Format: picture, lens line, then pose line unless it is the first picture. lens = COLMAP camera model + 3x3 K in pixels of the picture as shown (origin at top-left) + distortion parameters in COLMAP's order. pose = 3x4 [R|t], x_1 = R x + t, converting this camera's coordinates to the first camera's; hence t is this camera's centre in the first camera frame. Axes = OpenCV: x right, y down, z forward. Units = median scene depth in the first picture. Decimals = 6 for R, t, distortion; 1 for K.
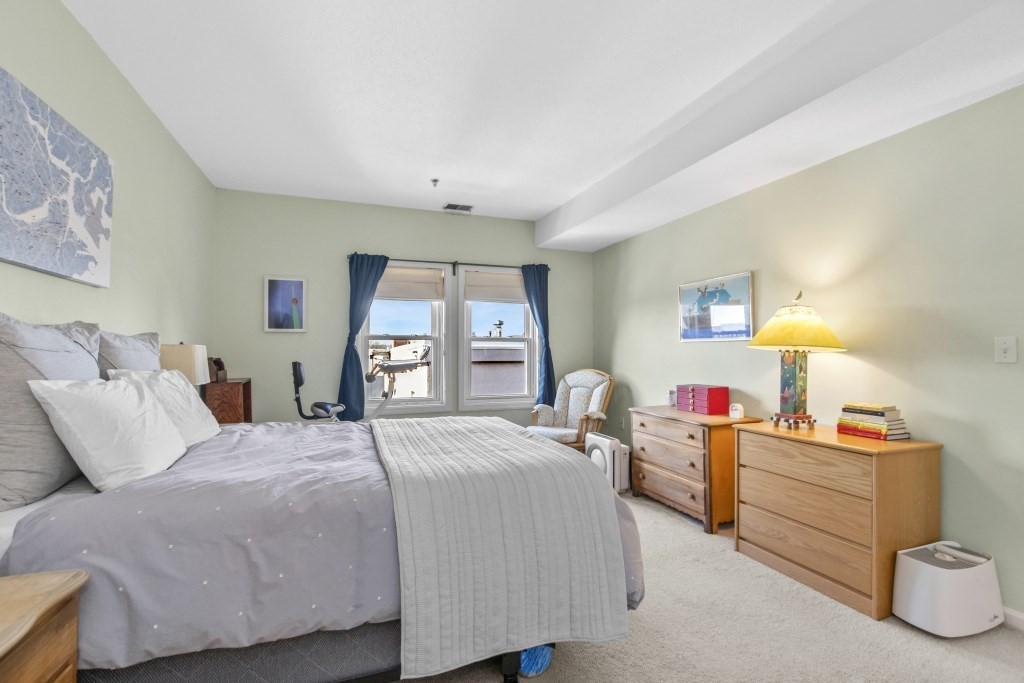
lens RADIAL K [[453.1, 0, 513.0], [0, 453.1, 344.0], [0, 0, 1]] dist [-0.012554, 0.000084]
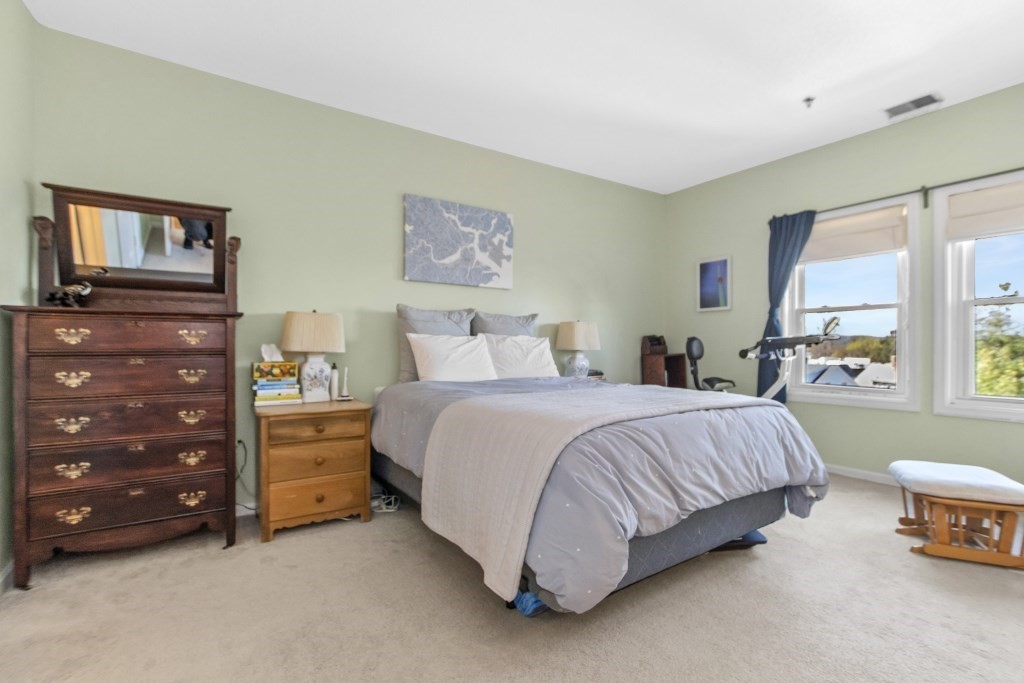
lens RADIAL K [[453.1, 0, 513.0], [0, 453.1, 344.0], [0, 0, 1]] dist [-0.012554, 0.000084]
pose [[0.237410, 0.004268, -0.971400, 0.809443], [0.011234, 0.999911, 0.007138, 0.076025], [0.971345, -0.012608, 0.237341, 0.586007]]
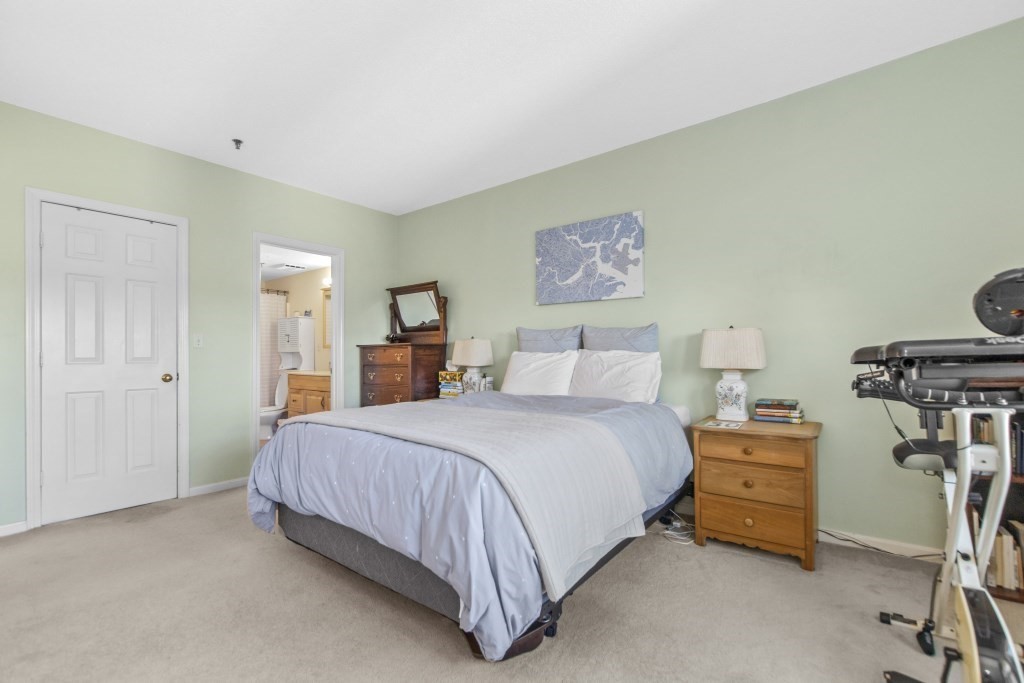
lens RADIAL K [[461.7, 0, 509.3], [0, 461.7, 360.4], [0, 0, 1]] dist [-0.016112, 0.000012]
pose [[-0.849338, 0.004216, -0.527832, 0.295564], [0.011383, 0.999882, -0.010330, 0.102171], [0.527726, -0.014783, -0.849286, 2.083627]]
